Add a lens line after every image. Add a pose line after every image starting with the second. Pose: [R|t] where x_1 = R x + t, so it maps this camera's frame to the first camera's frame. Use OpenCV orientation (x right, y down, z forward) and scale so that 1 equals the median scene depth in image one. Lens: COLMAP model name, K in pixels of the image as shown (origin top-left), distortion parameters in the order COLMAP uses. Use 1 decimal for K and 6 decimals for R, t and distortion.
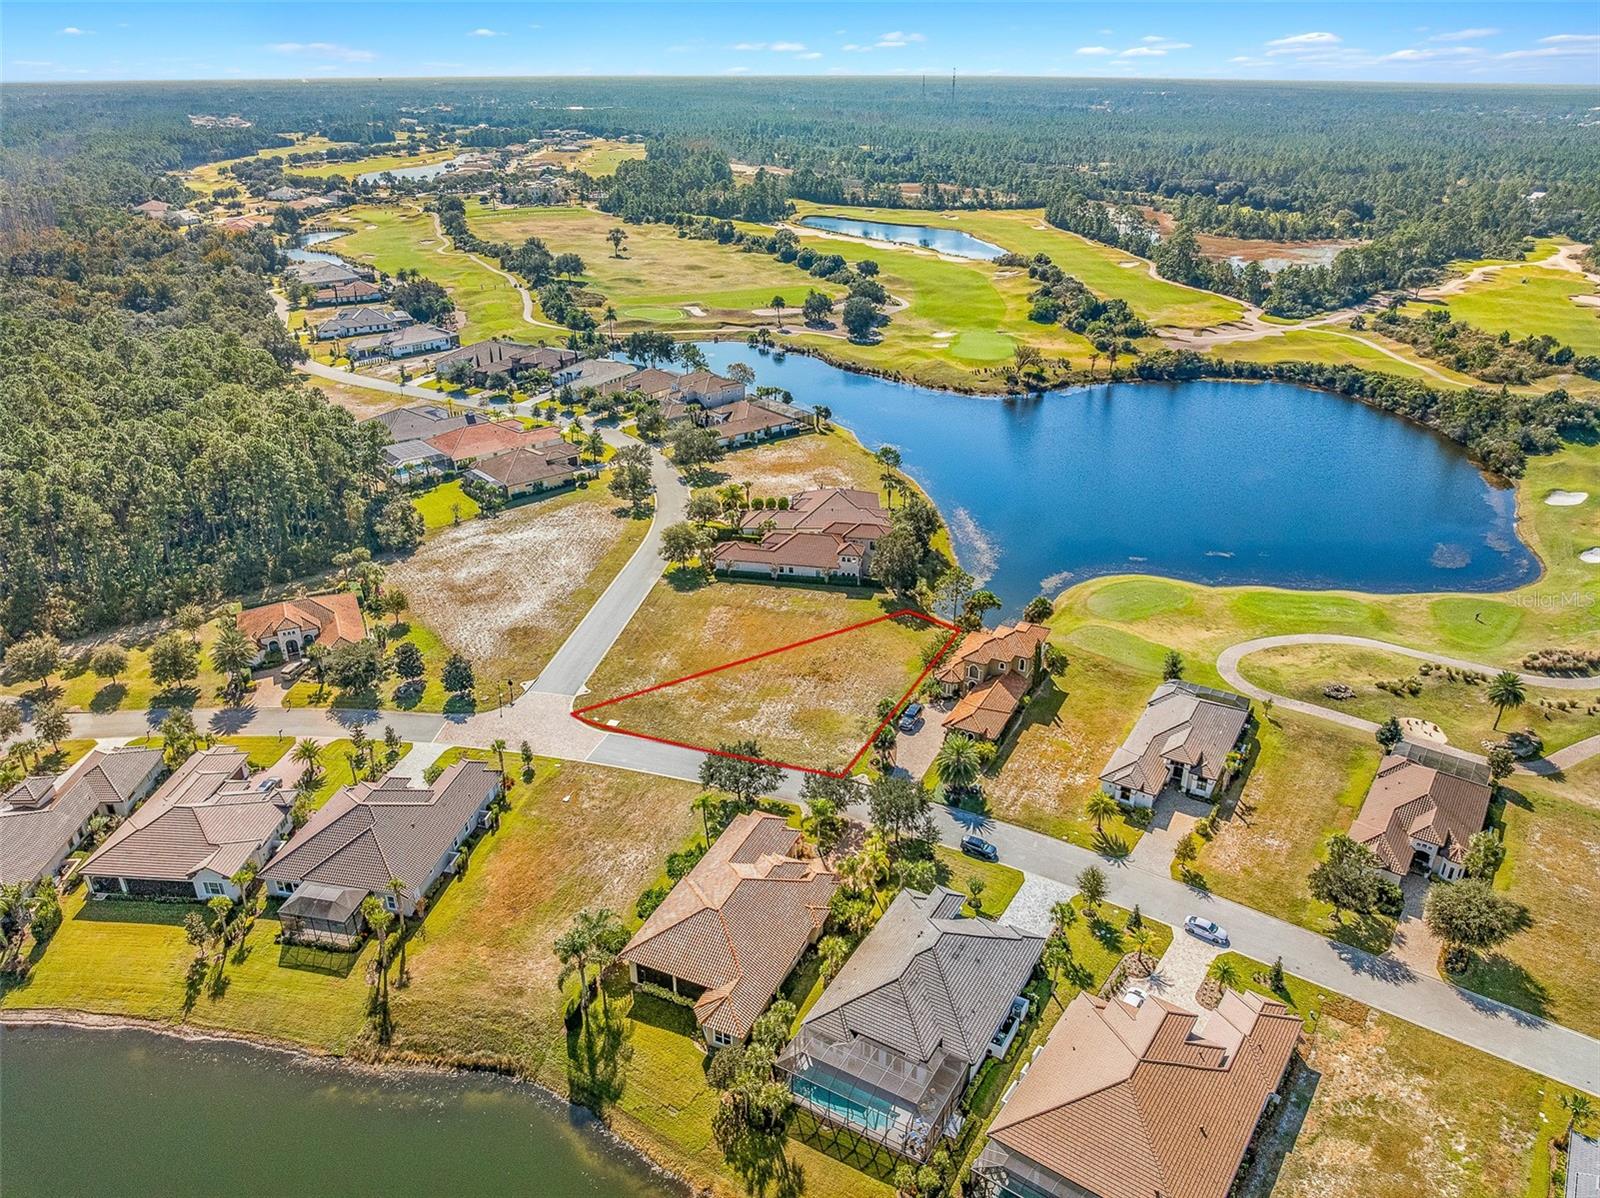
lens RADIAL K [[1120.1, 0, 800.0], [0, 1120.1, 599.0], [0, 0, 1]] dist [-0.037589, -0.005490]
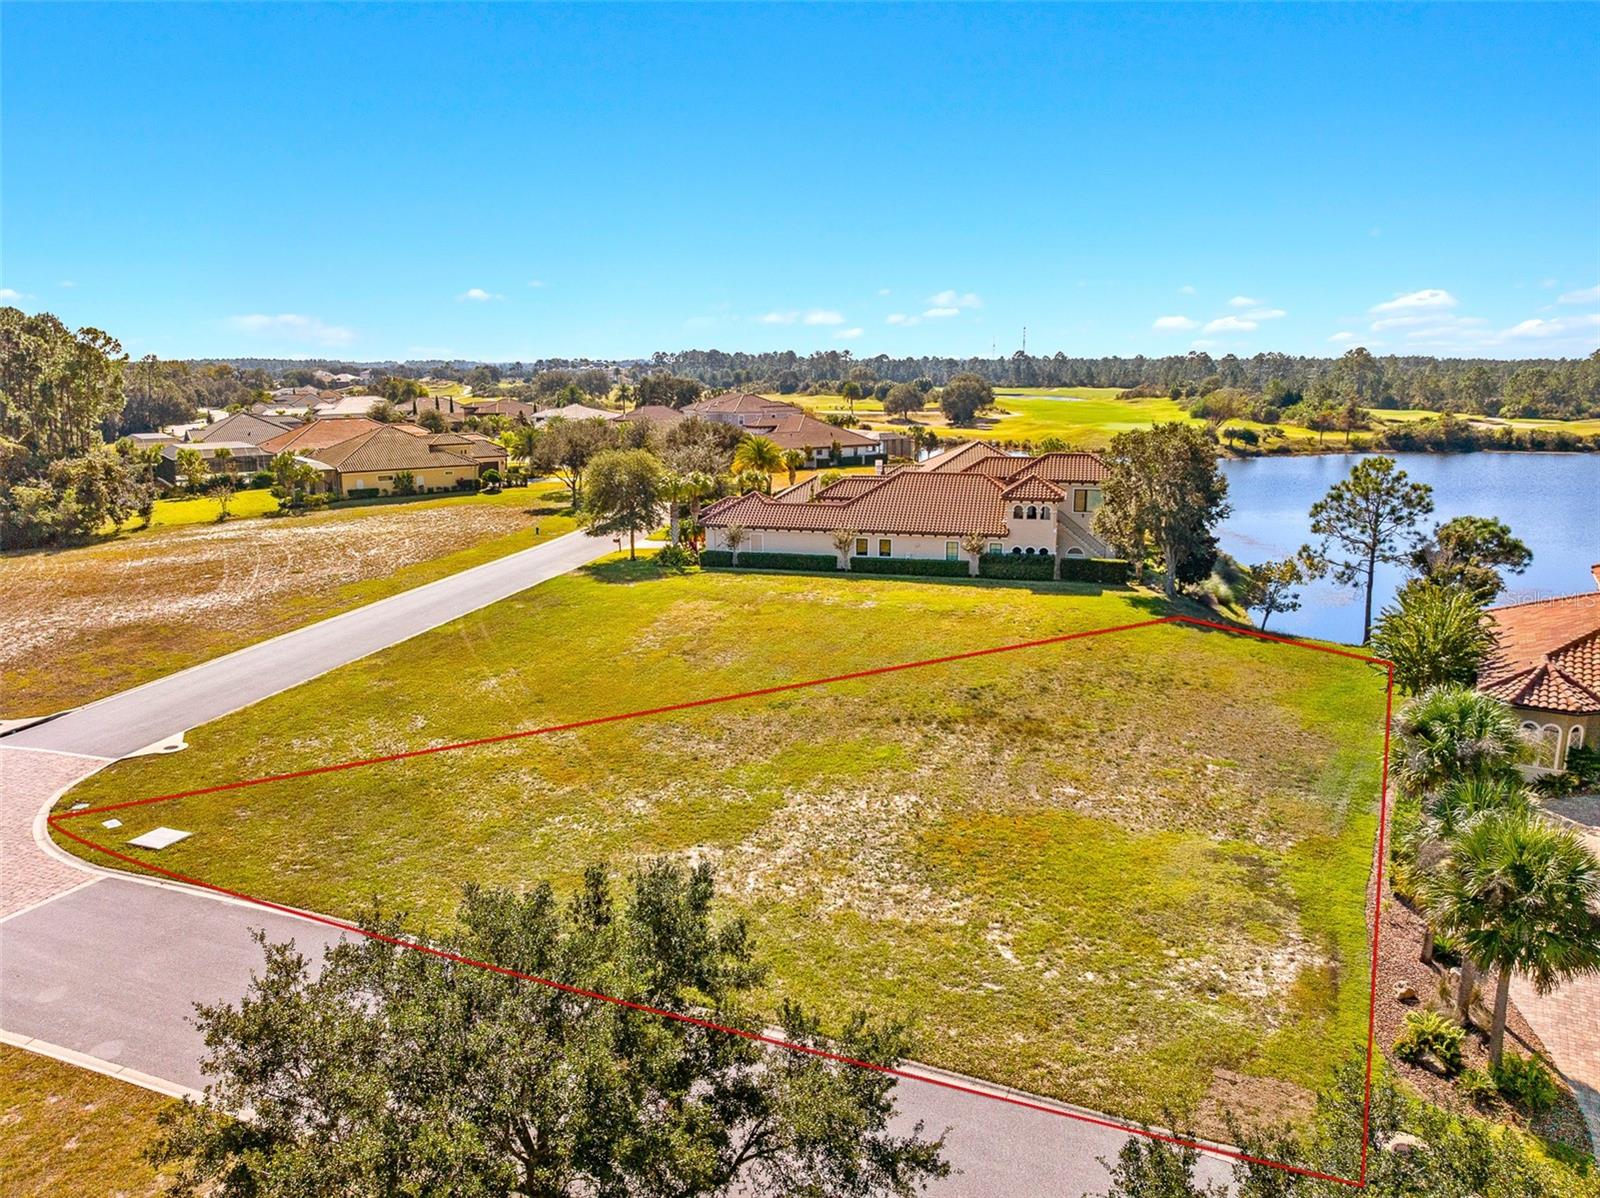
lens RADIAL K [[1120.1, 0, 800.0], [0, 1120.1, 599.0], [0, 0, 1]] dist [-0.037589, -0.005490]
pose [[0.998171, 0.016058, -0.058282, -0.014756], [-0.029349, 0.971563, -0.234957, 0.089665], [0.052852, 0.236237, 0.970257, 0.609747]]
